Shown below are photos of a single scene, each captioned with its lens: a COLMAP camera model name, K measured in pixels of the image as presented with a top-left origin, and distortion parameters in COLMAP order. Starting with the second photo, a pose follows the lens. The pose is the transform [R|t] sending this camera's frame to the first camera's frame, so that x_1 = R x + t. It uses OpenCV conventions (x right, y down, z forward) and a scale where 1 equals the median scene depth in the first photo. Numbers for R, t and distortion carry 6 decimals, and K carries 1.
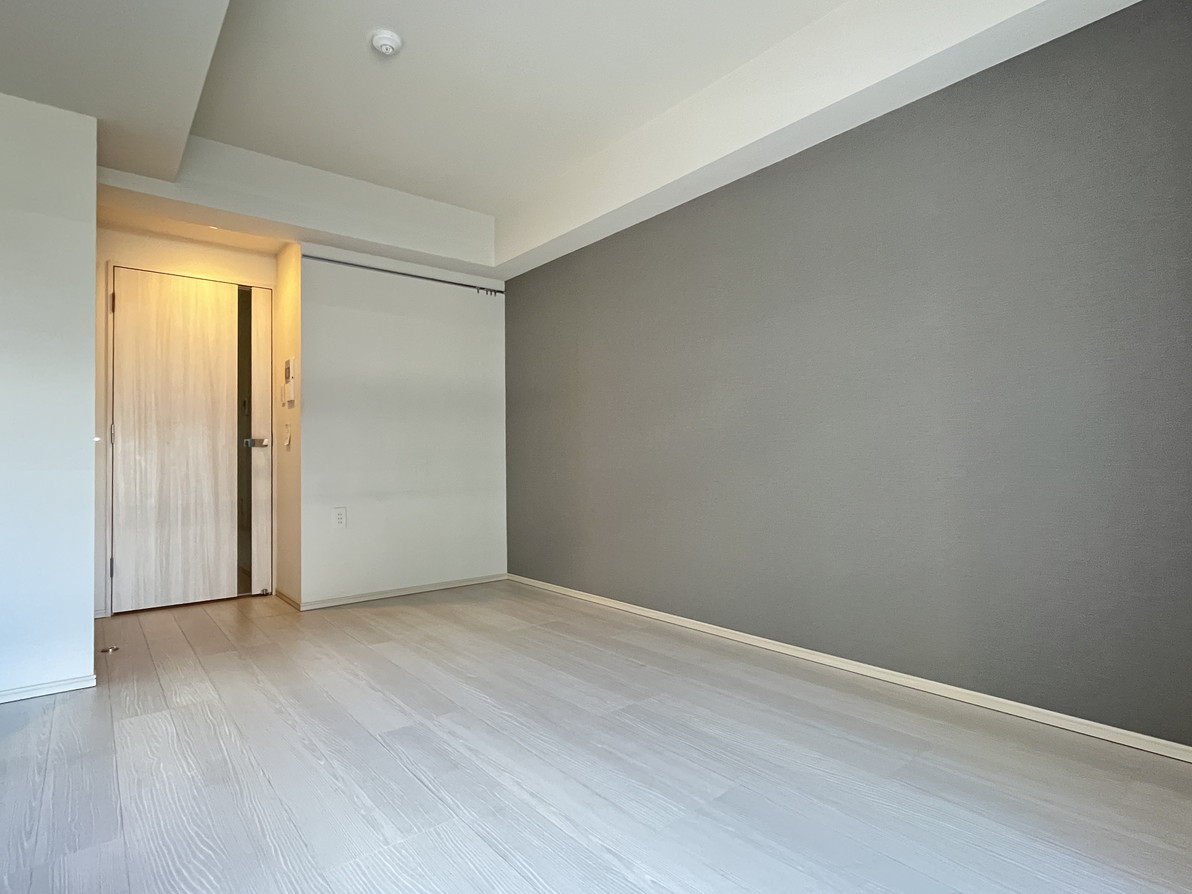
lens RADIAL K [[627.2, 0, 593.6], [0, 627.2, 447.2], [0, 0, 1]] dist [-0.004170, 0.001180]
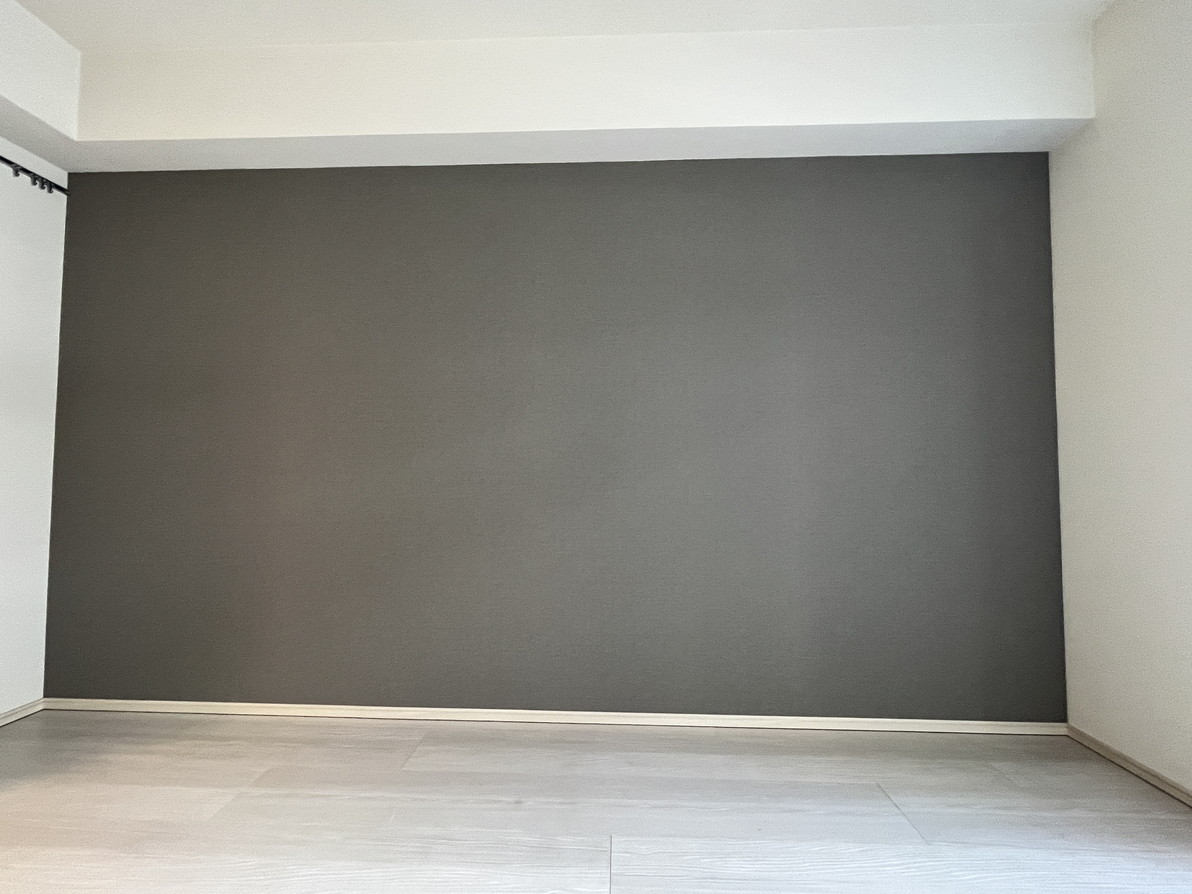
lens RADIAL K [[627.2, 0, 607.6], [0, 627.2, 413.4], [0, 0, 1]] dist [-0.004170, 0.001180]
pose [[0.673055, 0.098254, 0.733037, -0.352660], [-0.025255, 0.993612, -0.109992, 0.012133], [-0.739161, 0.055517, 0.671236, 0.432550]]
